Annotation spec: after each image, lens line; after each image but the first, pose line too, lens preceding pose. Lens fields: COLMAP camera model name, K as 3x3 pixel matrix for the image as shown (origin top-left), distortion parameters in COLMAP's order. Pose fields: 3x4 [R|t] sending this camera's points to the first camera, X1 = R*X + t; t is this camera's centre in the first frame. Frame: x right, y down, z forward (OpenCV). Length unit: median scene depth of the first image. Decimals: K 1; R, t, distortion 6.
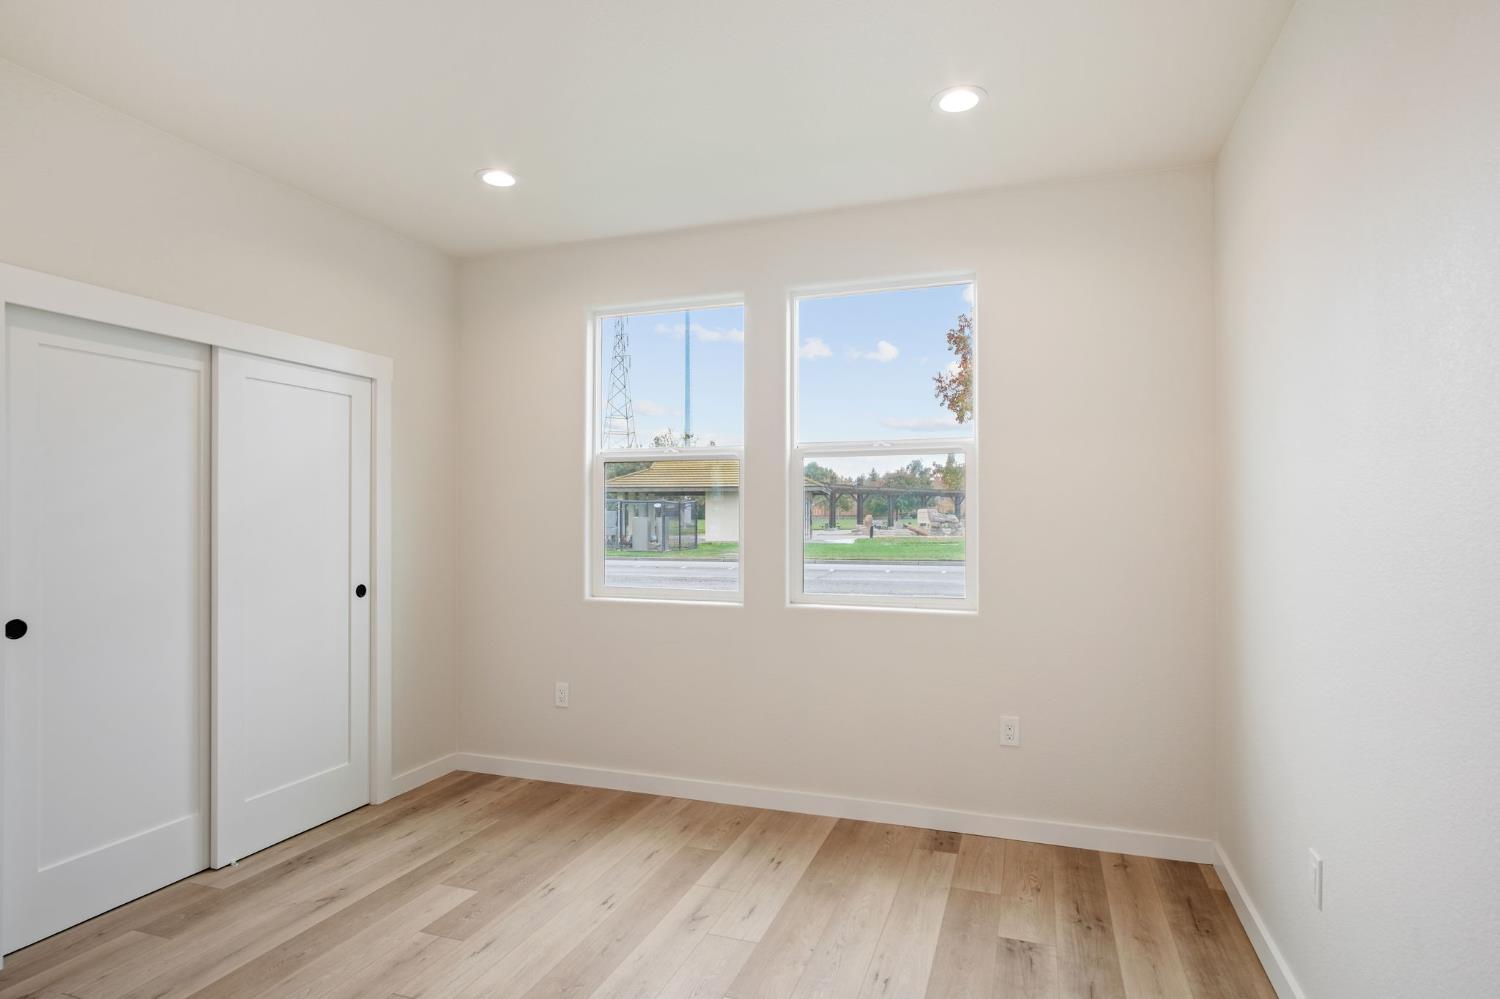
lens RADIAL K [[795.0, 0, 753.1], [0, 795.0, 504.2], [0, 0, 1]] dist [-0.013093, 0.006272]
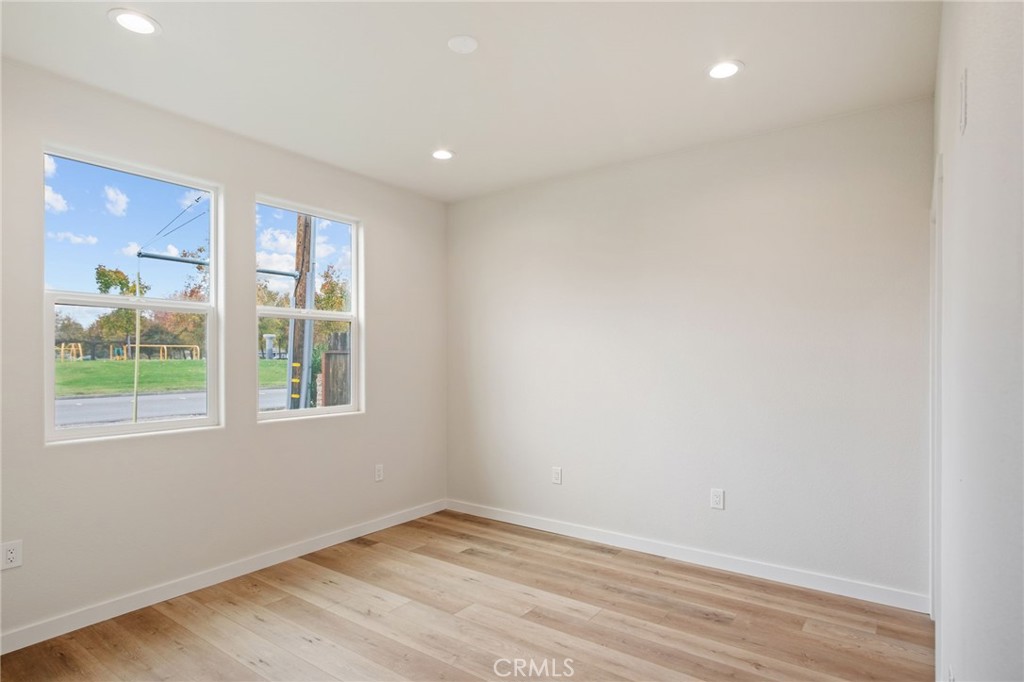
lens RADIAL K [[542.7, 0, 515.6], [0, 542.7, 346.1], [0, 0, 1]] dist [-0.013093, 0.006272]
pose [[0.294266, 0.014922, 0.955607, -0.838307], [-0.016170, 0.999813, -0.010633, -0.005021], [-0.955587, -0.012323, 0.294452, 0.329641]]
